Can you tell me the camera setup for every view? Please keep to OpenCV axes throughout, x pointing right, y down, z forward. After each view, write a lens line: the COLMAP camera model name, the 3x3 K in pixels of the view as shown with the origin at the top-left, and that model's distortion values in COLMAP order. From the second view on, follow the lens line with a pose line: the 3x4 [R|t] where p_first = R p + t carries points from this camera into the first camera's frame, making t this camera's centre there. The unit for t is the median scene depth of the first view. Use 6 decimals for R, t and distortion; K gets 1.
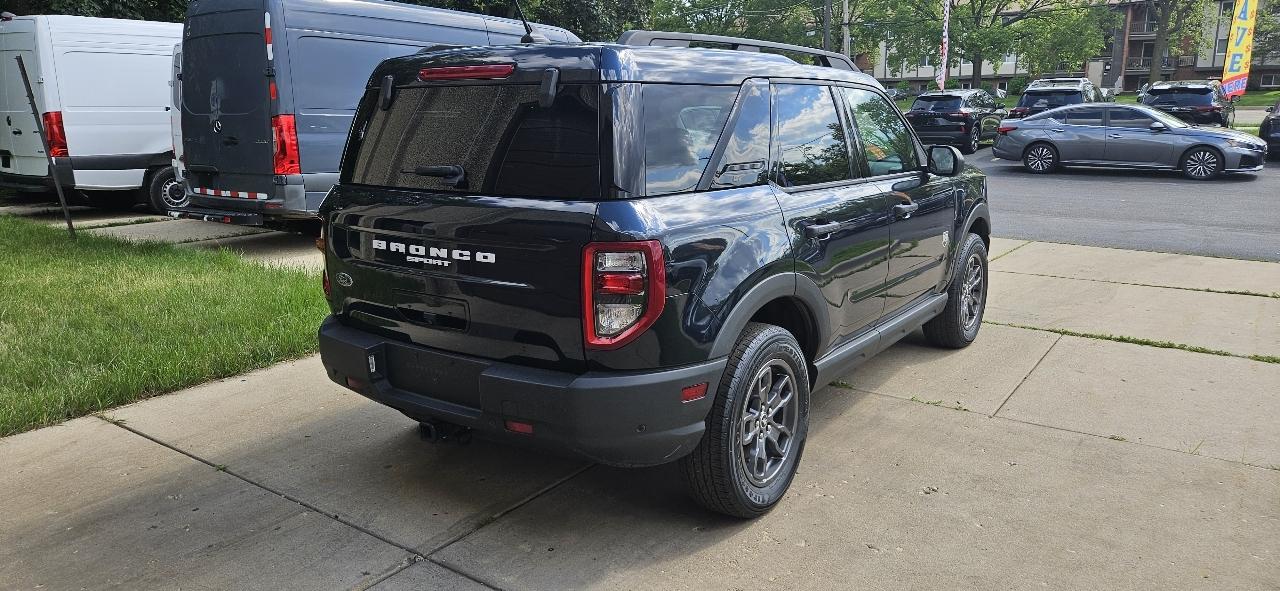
lens RADIAL K [[859.8, 0, 632.2], [0, 859.8, 283.9], [0, 0, 1]] dist [0.019339, 0.002142]
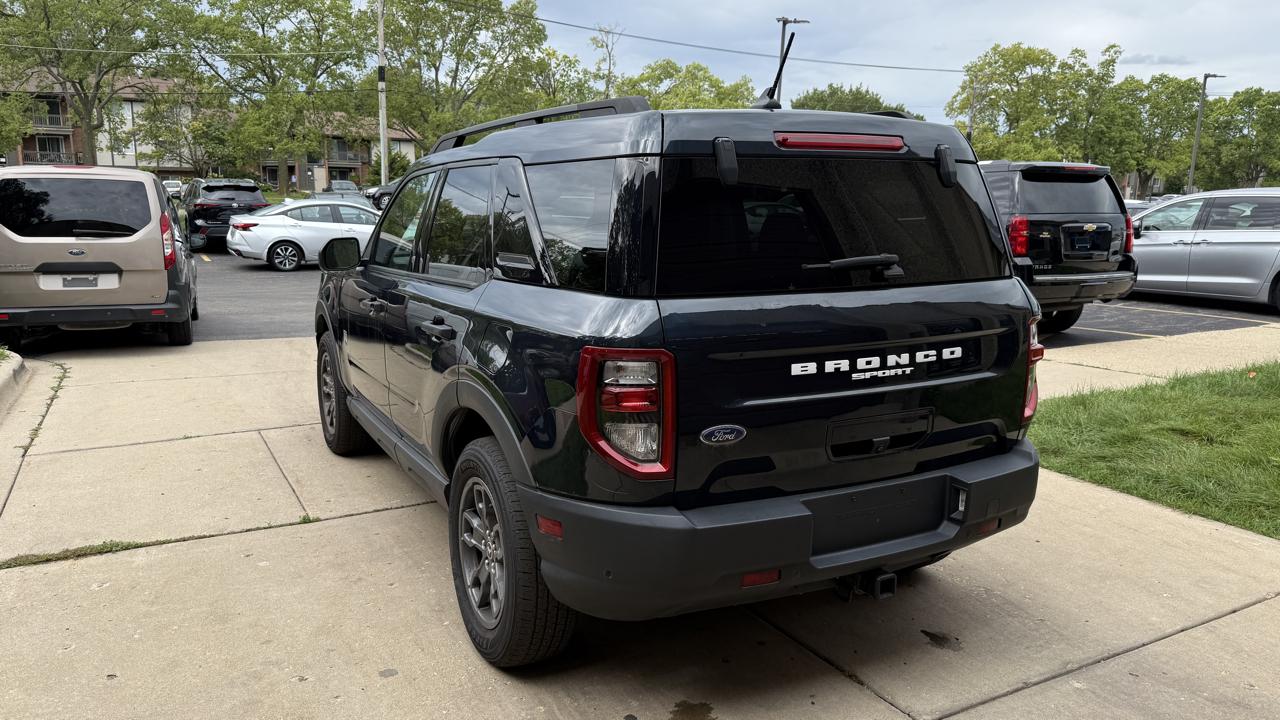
lens RADIAL K [[906.0, 0, 640.0], [0, 906.0, 360.0], [0, 0, 1]] dist [0.003103, -0.003674]
pose [[0.438048, -0.140380, 0.887923, -1.089096], [0.166330, 0.983334, 0.073407, -0.139053], [-0.883430, 0.115533, 0.454097, 0.820728]]
